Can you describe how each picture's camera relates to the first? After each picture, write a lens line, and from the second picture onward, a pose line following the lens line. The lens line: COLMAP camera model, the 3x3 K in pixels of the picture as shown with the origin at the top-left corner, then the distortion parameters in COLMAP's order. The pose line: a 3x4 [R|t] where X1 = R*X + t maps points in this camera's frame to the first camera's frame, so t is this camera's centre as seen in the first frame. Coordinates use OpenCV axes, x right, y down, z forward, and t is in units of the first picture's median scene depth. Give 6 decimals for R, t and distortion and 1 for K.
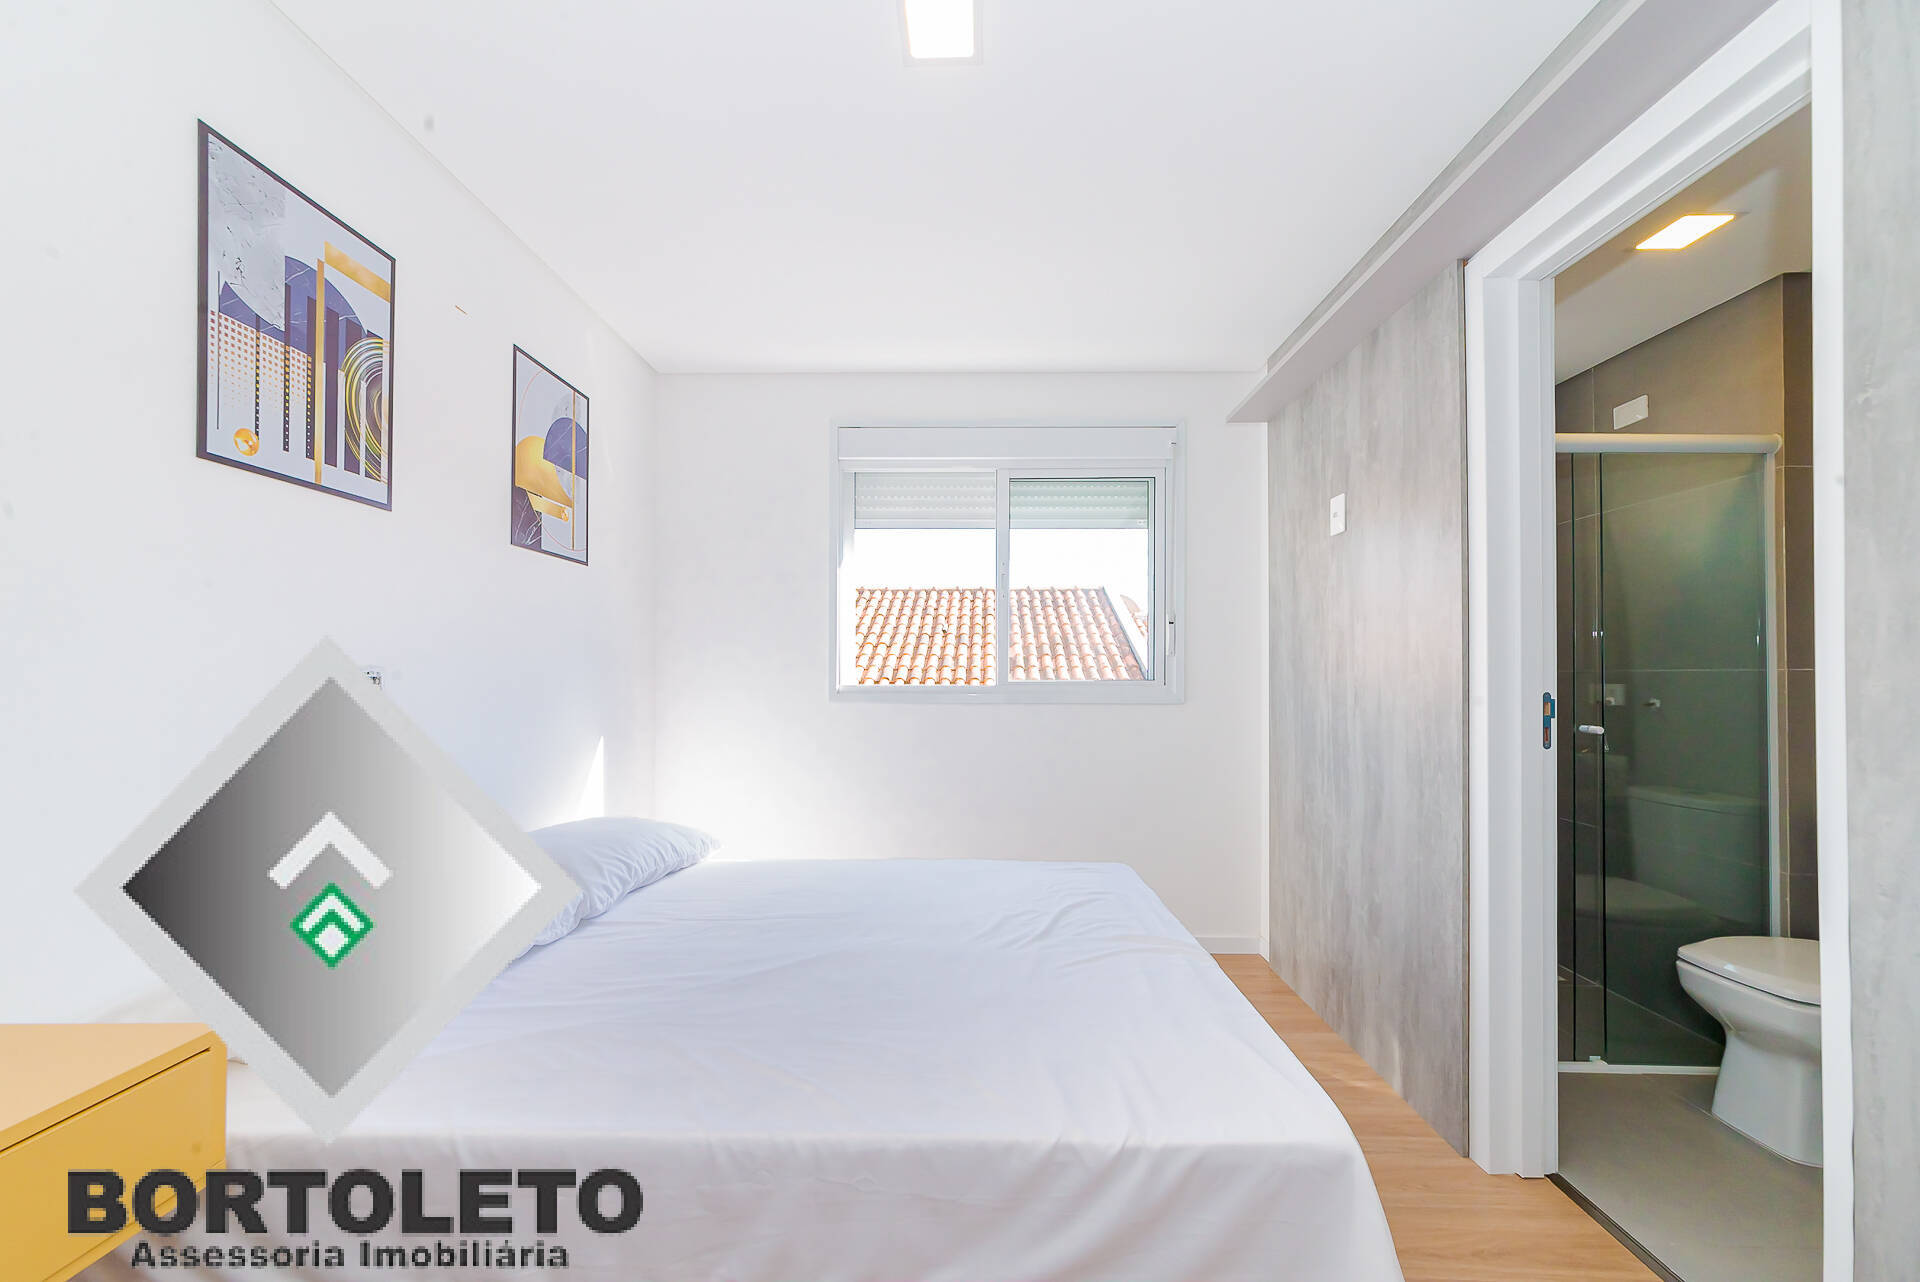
lens RADIAL K [[678.3, 0, 964.2], [0, 678.3, 664.5], [0, 0, 1]] dist [-0.002039, -0.001266]
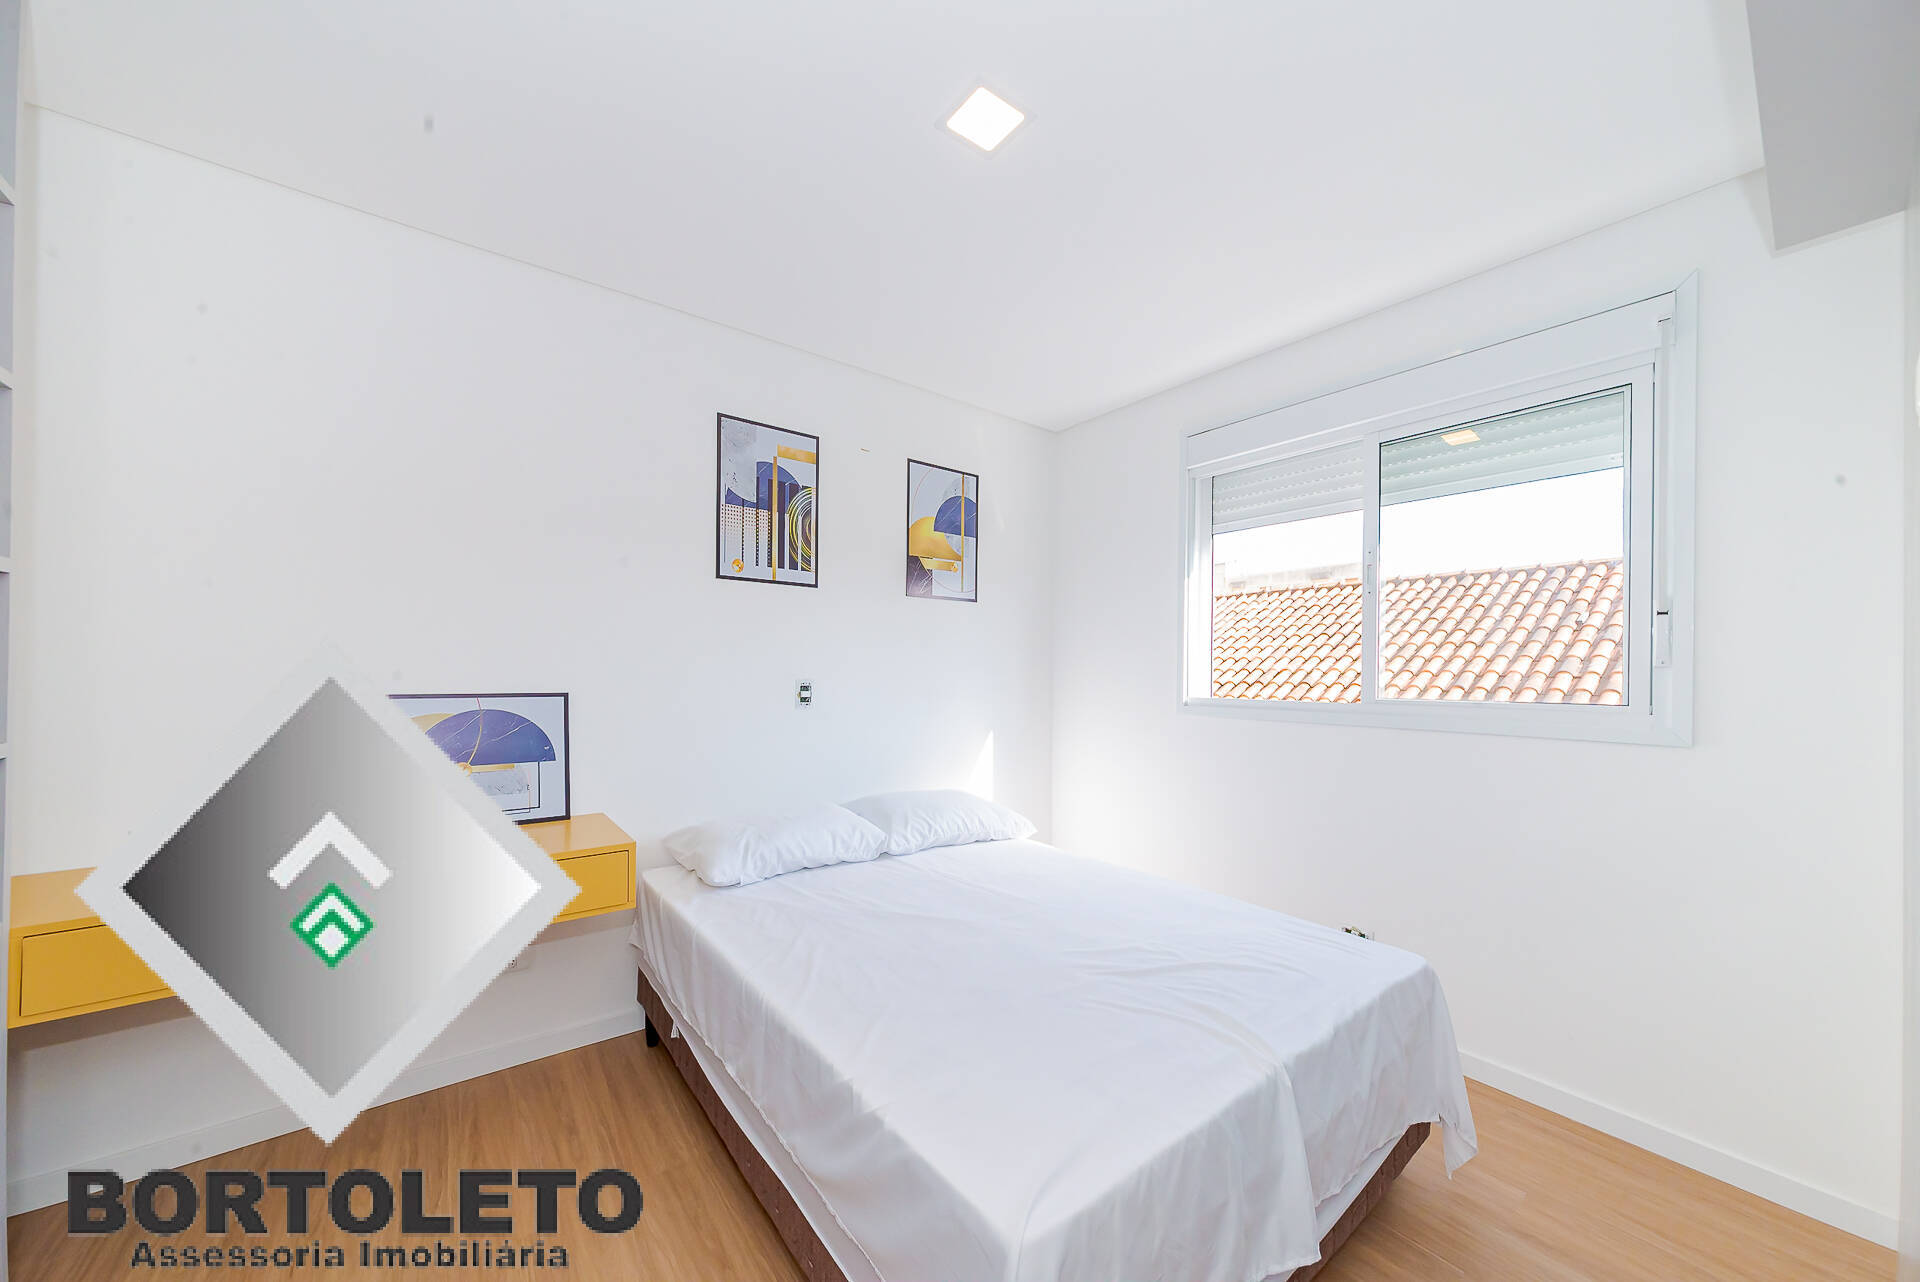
lens RADIAL K [[678.3, 0, 972.6], [0, 678.3, 671.4], [0, 0, 1]] dist [-0.002039, -0.001266]
pose [[0.623109, 0.002713, -0.782131, 0.721374], [0.004426, 0.999966, 0.006995, -0.027937], [0.782123, -0.007821, 0.623075, 0.245167]]
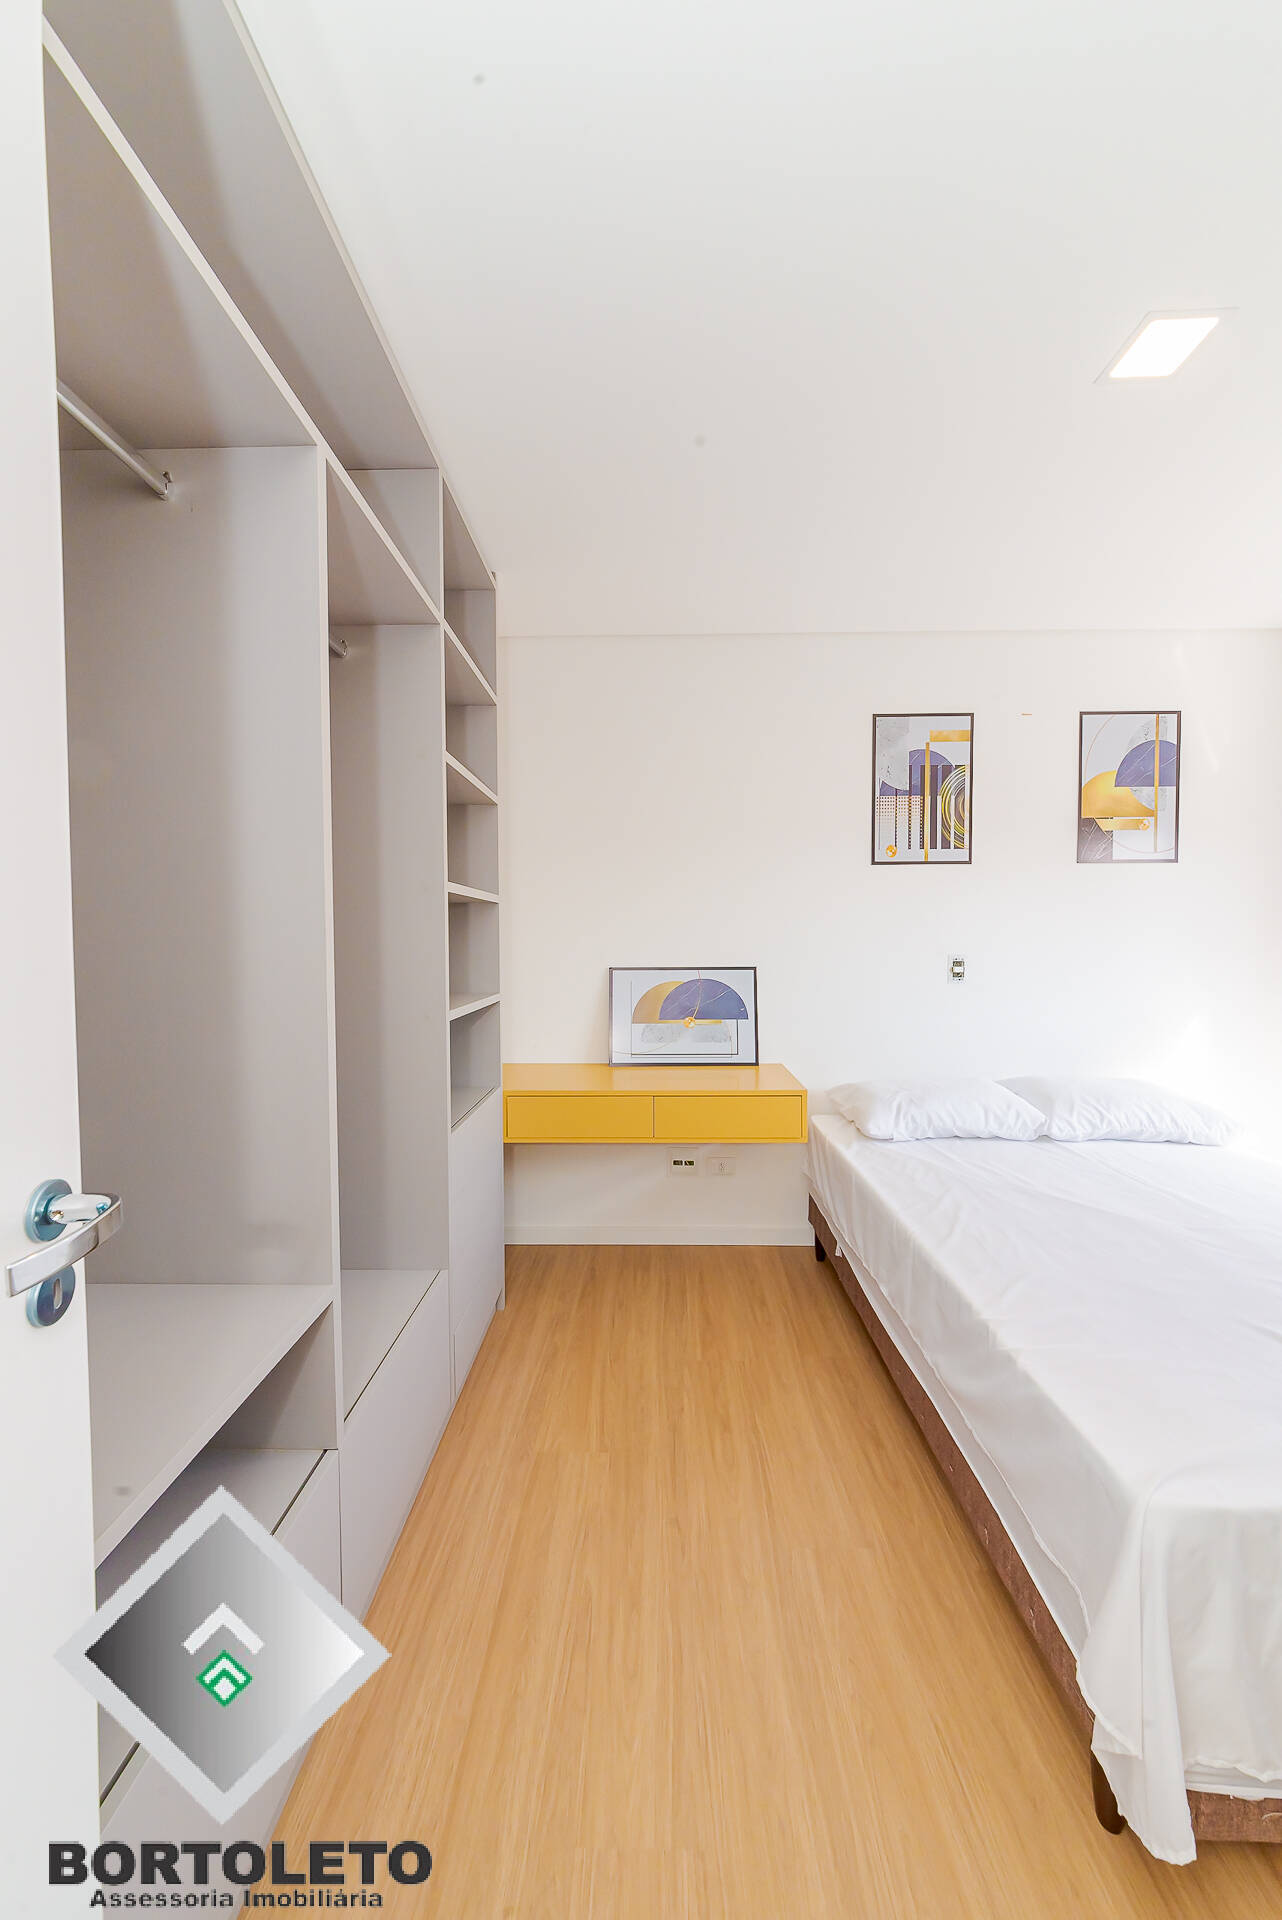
lens RADIAL K [[678.3, 0, 638.3], [0, 678.3, 960.9], [0, 0, 1]] dist [-0.002039, -0.001266]
pose [[-0.023407, 0.034386, -0.999134, 0.887821], [0.021505, 0.999194, 0.033885, -0.059479], [0.999495, -0.020693, -0.024128, 0.196820]]
